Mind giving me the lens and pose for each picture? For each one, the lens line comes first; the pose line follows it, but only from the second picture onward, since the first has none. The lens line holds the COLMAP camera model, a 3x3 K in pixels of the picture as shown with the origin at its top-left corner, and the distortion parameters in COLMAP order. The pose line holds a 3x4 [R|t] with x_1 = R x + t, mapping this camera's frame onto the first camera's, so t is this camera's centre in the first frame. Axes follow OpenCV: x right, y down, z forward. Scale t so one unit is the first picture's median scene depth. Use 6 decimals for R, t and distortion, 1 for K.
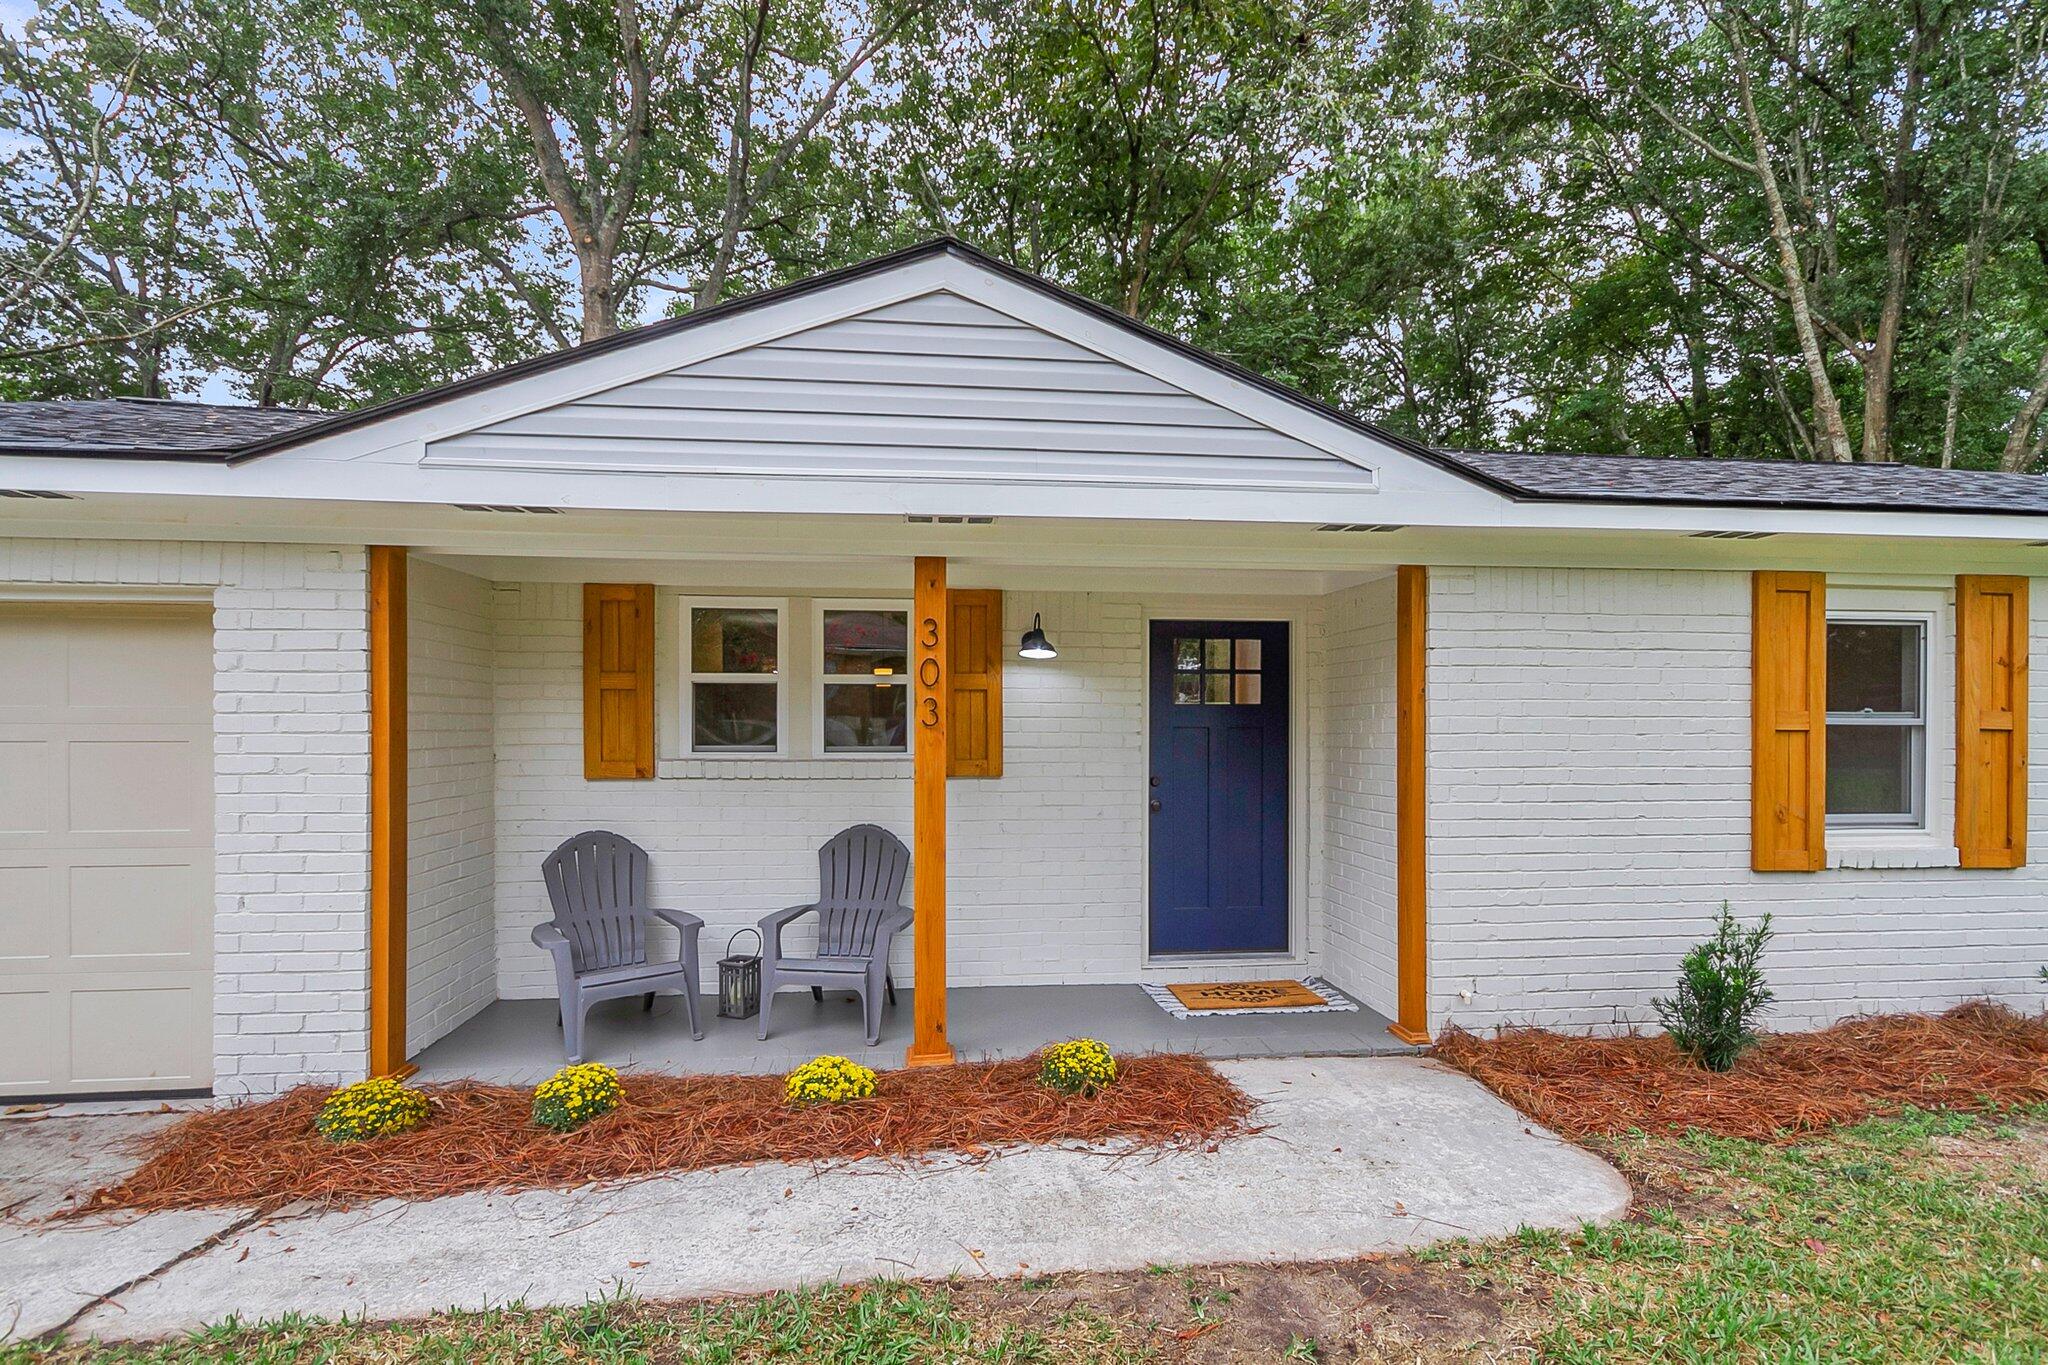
lens RADIAL K [[980.5, 0, 1017.5], [0, 980.5, 721.0], [0, 0, 1]] dist [-0.005589, 0.002222]
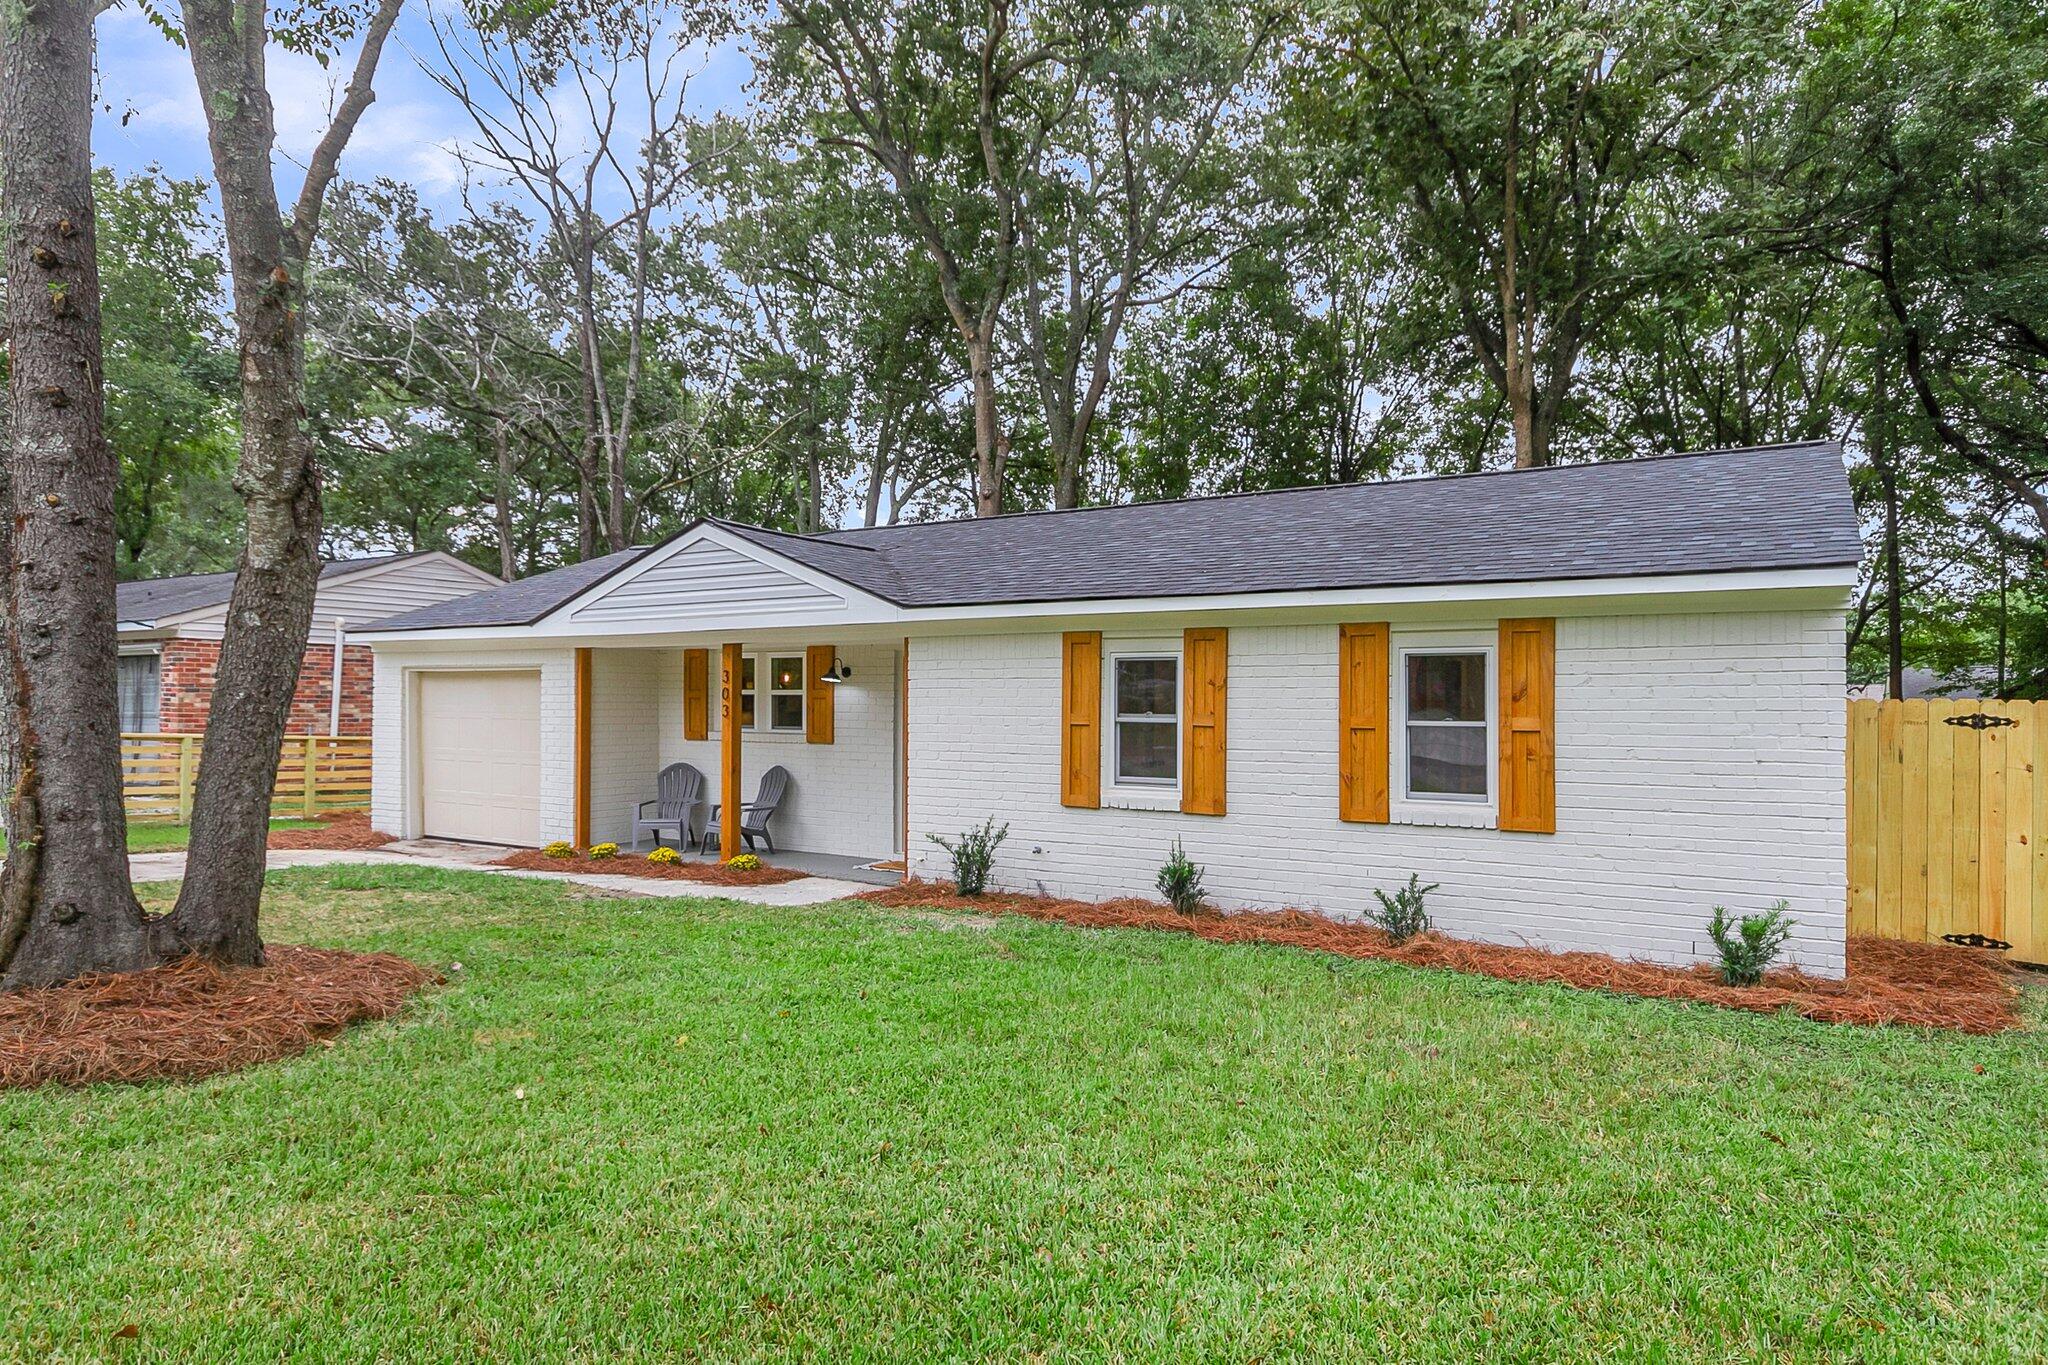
lens RADIAL K [[1236.6, 0, 1007.1], [0, 1236.6, 671.8], [0, 0, 1]] dist [-0.003766, 0.000419]
pose [[0.777957, -0.012732, -0.628189, 1.897445], [-0.003451, 0.999693, -0.024536, -0.026983], [0.628309, 0.021256, 0.777674, -0.707209]]
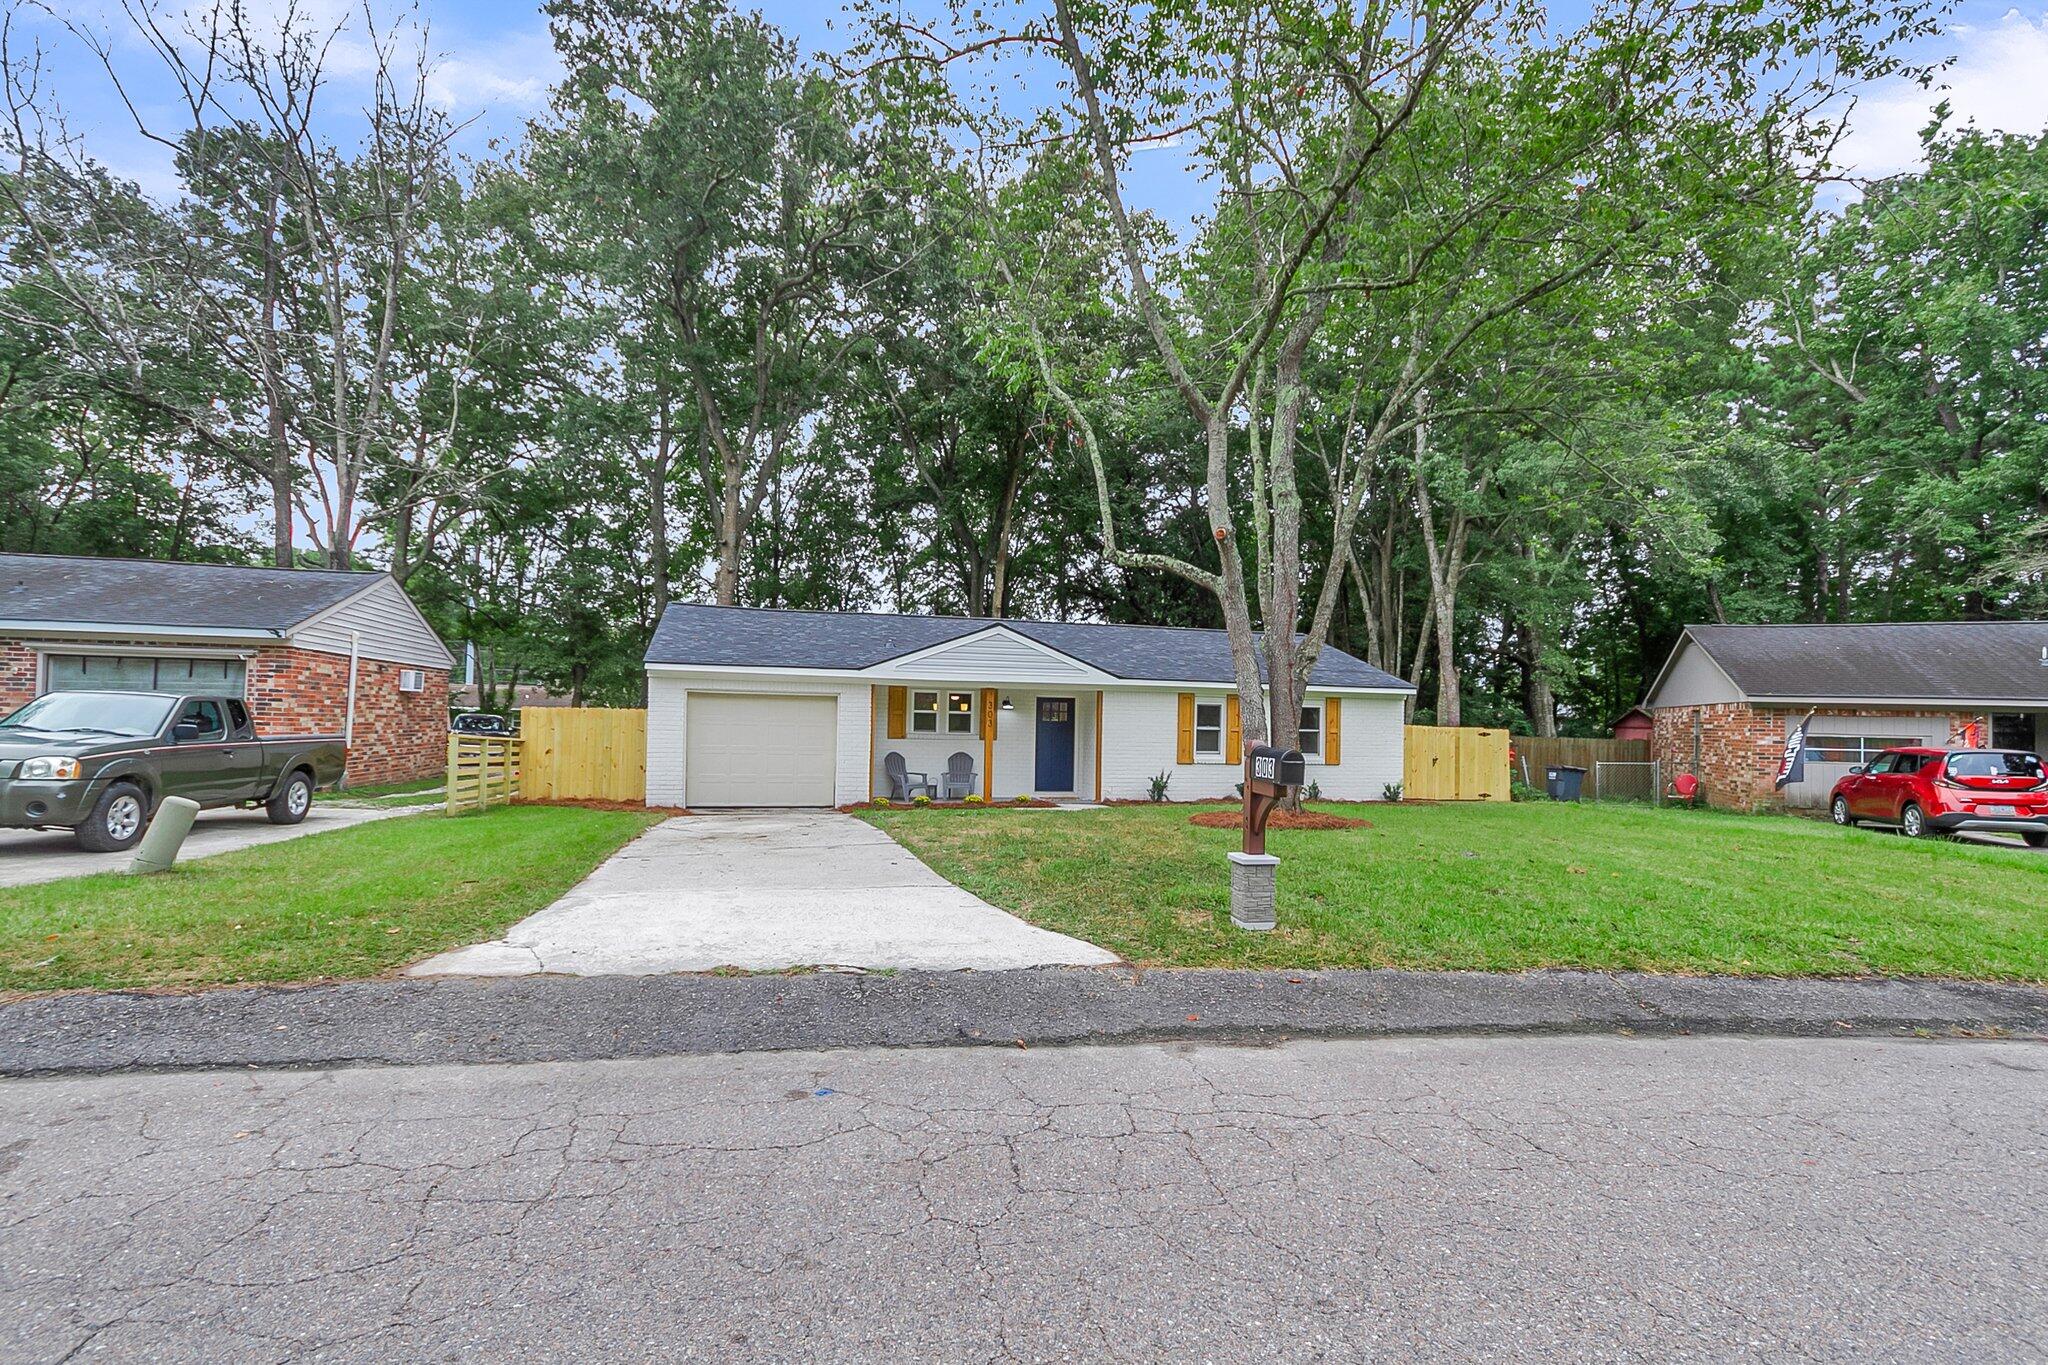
lens RADIAL K [[980.5, 0, 1029.3], [0, 980.5, 679.9], [0, 0, 1]] dist [-0.005589, 0.002222]
pose [[0.985841, 0.025759, 0.165692, -0.552229], [-0.019056, 0.998939, -0.041916, -0.016559], [-0.166596, 0.038165, 0.985286, -2.872879]]
